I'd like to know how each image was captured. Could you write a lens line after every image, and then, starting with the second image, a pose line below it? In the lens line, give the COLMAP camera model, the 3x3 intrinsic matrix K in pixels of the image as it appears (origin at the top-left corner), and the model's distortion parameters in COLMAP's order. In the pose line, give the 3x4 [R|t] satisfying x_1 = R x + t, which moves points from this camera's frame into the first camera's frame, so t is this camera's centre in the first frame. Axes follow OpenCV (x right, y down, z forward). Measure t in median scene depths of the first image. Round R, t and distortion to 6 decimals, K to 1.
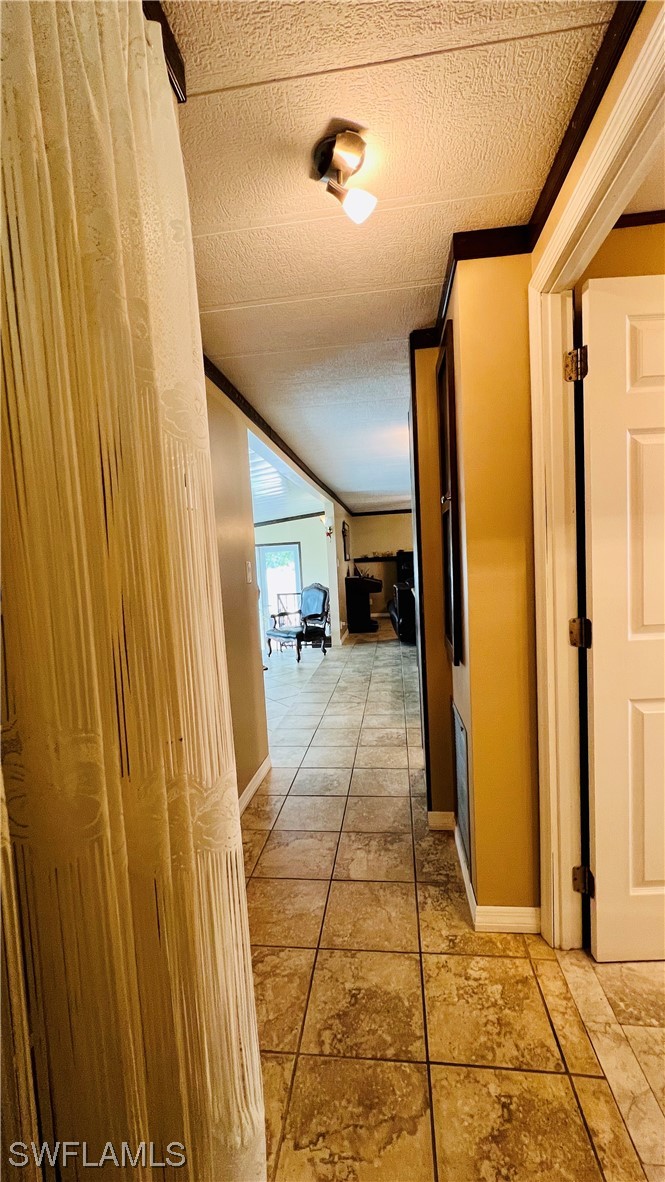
lens RADIAL K [[475.4, 0, 332.5], [0, 475.4, 591.0], [0, 0, 1]] dist [-0.000547, 0.000274]
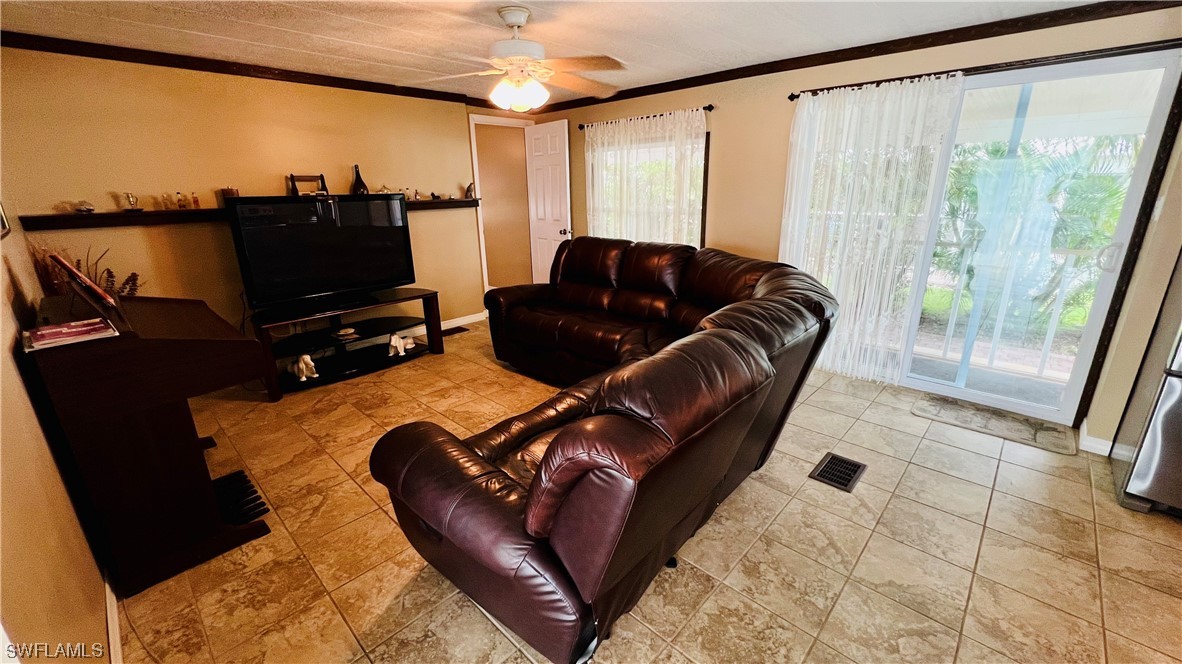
lens RADIAL K [[475.4, 0, 592.6], [0, 475.4, 328.7], [0, 0, 1]] dist [-0.000547, 0.000274]
pose [[0.588075, -0.191810, 0.785733, 0.027391], [0.035538, 0.976662, 0.211821, -0.112810], [-0.808025, -0.096644, 0.581167, 1.262882]]
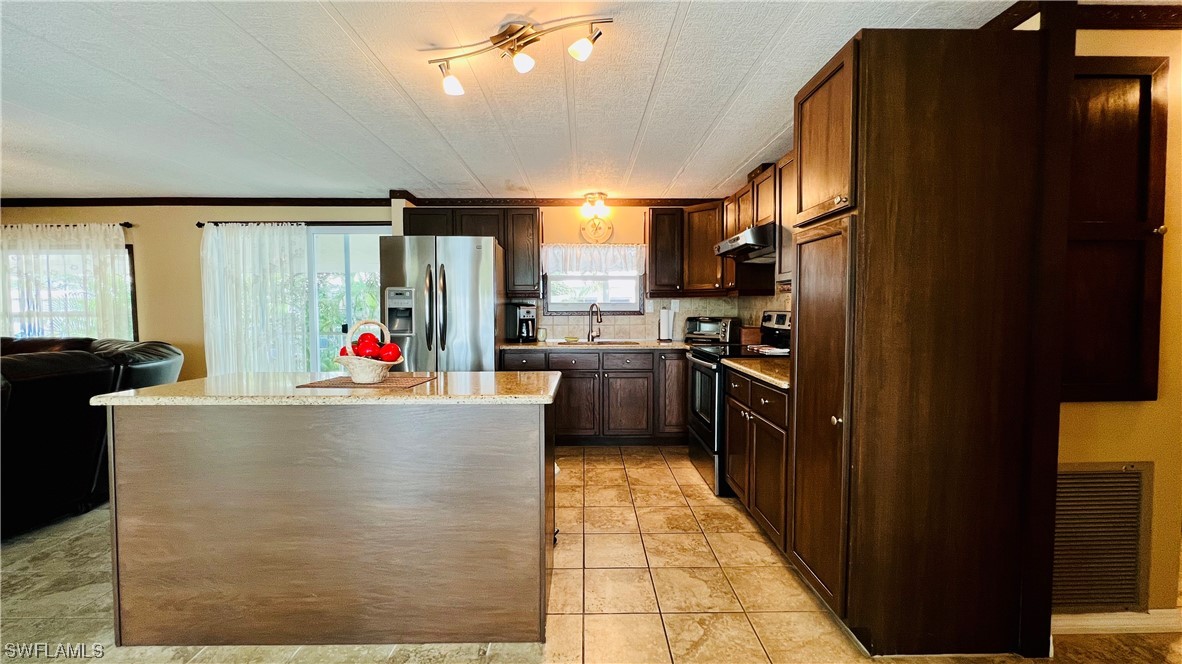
lens RADIAL K [[472.7, 0, 591.0], [0, 472.7, 332.0], [0, 0, 1]] dist [-0.006987, 0.000281]
pose [[-0.145403, 0.000103, 0.989373, -0.196917], [0.073325, 0.997251, 0.010672, -0.032969], [-0.986652, 0.074098, -0.145011, 0.850548]]
